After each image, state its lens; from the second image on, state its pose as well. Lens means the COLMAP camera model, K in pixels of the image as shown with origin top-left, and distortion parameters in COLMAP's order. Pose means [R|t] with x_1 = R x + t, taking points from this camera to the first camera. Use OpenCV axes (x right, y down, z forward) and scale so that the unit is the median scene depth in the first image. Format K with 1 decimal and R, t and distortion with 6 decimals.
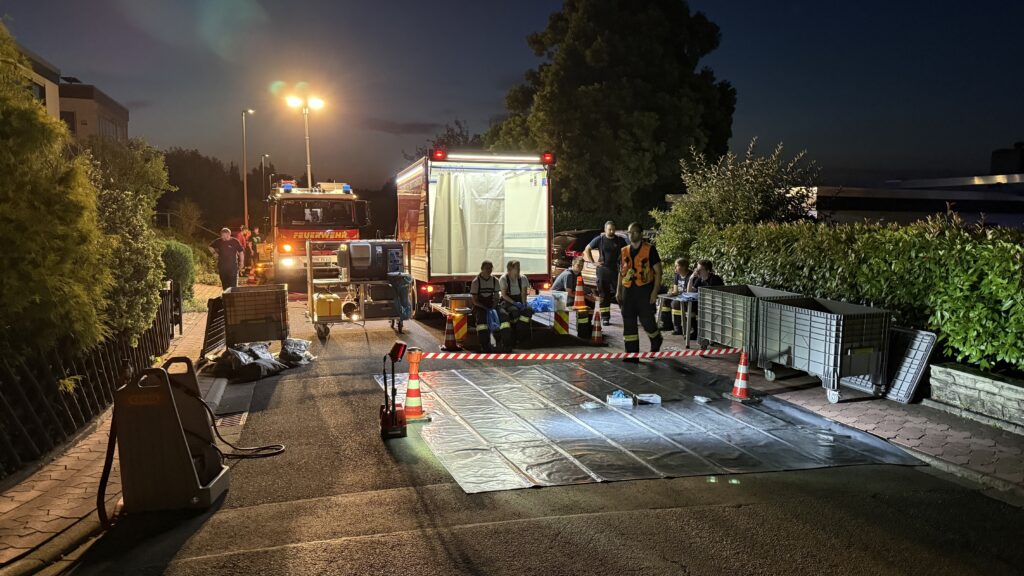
lens RADIAL K [[704.5, 0, 515.9], [0, 704.5, 302.3], [0, 0, 1]] dist [0.081926, -0.071004]
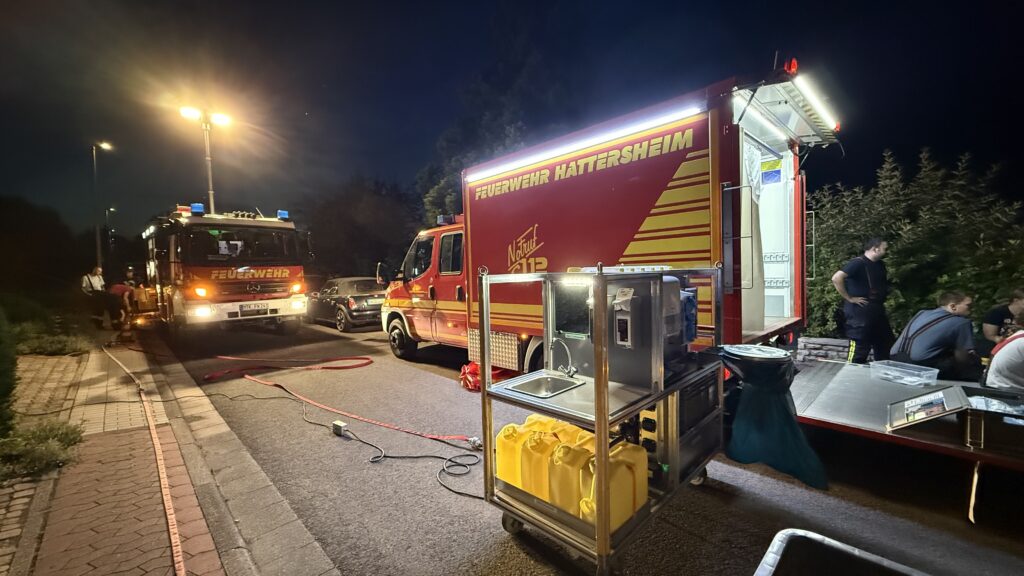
lens RADIAL K [[430.6, 0, 512.0], [0, 430.6, 288.0], [0, 0, 1]] dist [0.016654, 0.000023]
pose [[0.911503, -0.027410, 0.410378, -0.341159], [0.054790, 0.996976, -0.055107, -0.062862], [-0.407627, 0.072715, 0.910249, 0.754294]]
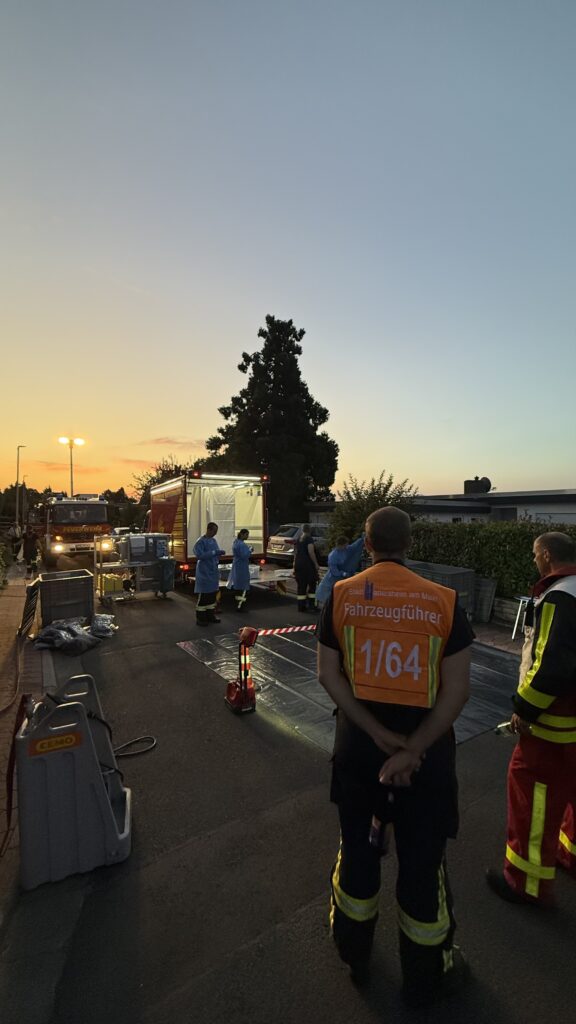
lens RADIAL K [[402.2, 0, 288.0], [0, 402.2, 512.0], [0, 0, 1]] dist [-0.031743, -0.000017]
pose [[0.965574, -0.005512, 0.260070, -0.127486], [0.037779, 0.992147, -0.119235, -0.023880], [-0.257371, 0.124956, 0.958200, 0.153757]]
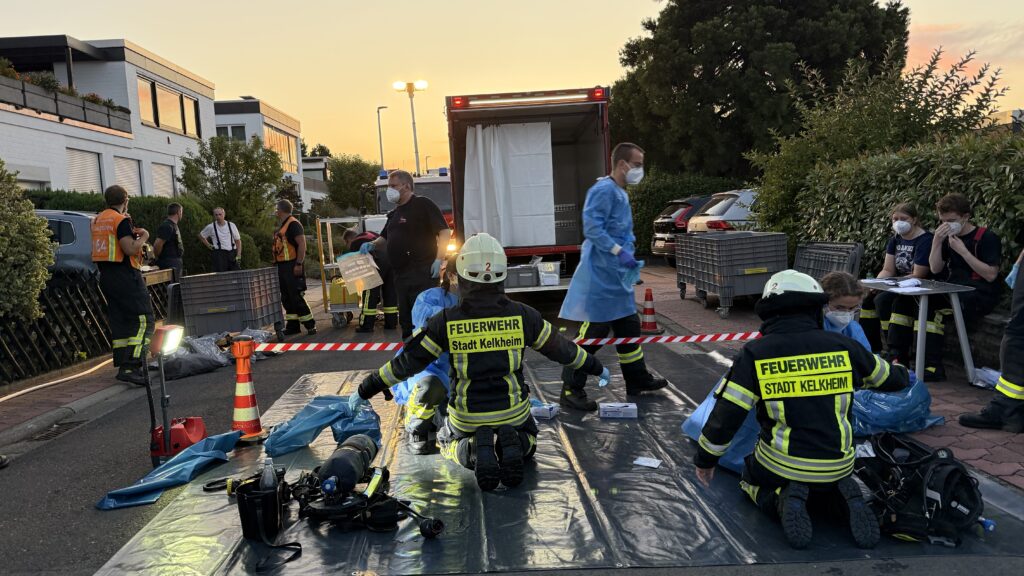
lens RADIAL K [[720.5, 0, 512.0], [0, 720.5, 288.0], [0, 0, 1]] dist [0.052608, -0.082154]
pose [[0.963371, -0.033965, -0.266013, 0.149090], [0.029618, 0.999354, -0.020337, 0.021951], [0.266532, 0.011714, 0.963755, 0.200448]]
